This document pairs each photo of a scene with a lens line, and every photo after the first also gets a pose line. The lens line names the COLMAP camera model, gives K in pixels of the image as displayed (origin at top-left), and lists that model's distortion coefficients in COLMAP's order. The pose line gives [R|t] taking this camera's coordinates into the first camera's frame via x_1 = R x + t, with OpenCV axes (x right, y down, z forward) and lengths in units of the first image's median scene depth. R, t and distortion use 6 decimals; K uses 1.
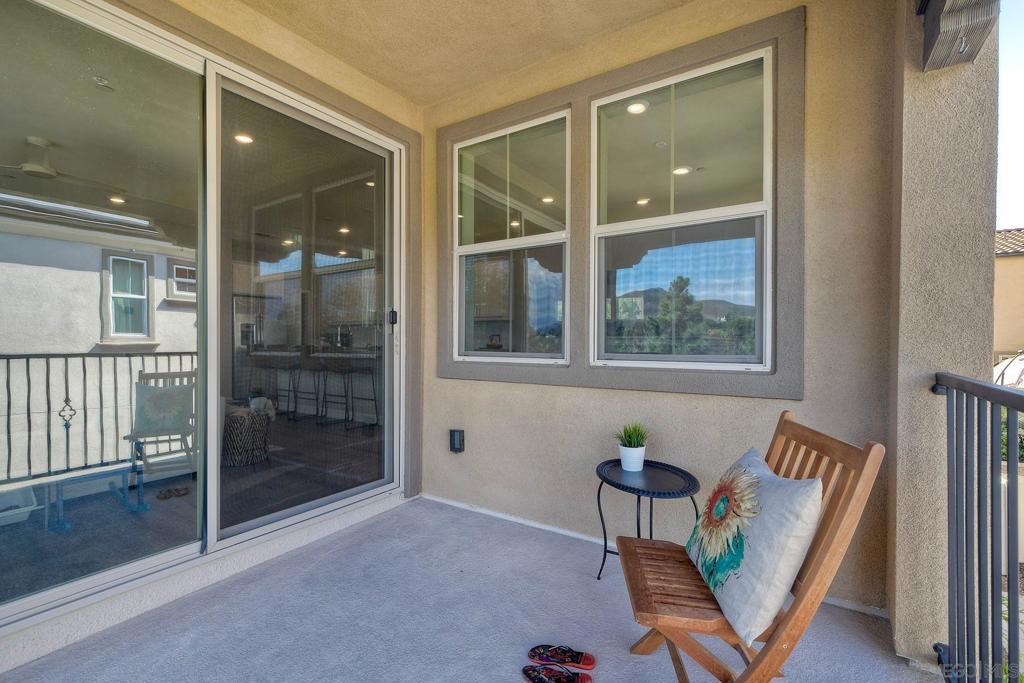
lens RADIAL K [[456.2, 0, 512.6], [0, 456.2, 342.7], [0, 0, 1]] dist [0.001837, -0.000105]
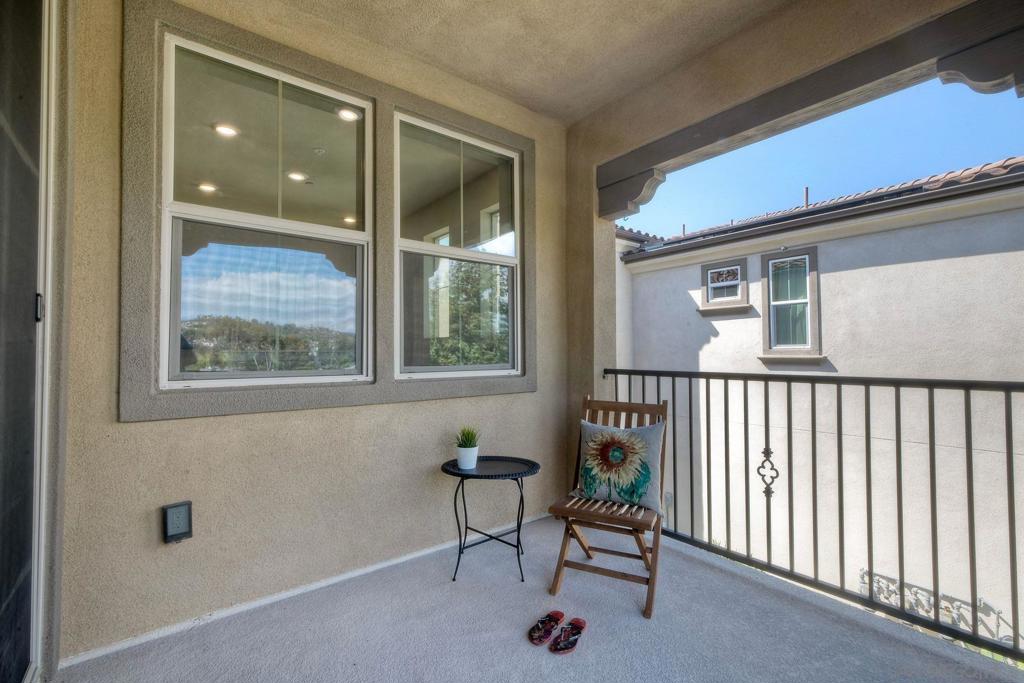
lens RADIAL K [[457.4, 0, 516.4], [0, 457.4, 340.9], [0, 0, 1]] dist [0.010432, 0.000123]
pose [[0.309381, 0.021079, 0.950704, -0.680845], [0.009342, 0.999639, -0.025204, -0.005811], [-0.950892, 0.016679, 0.309072, 0.456839]]
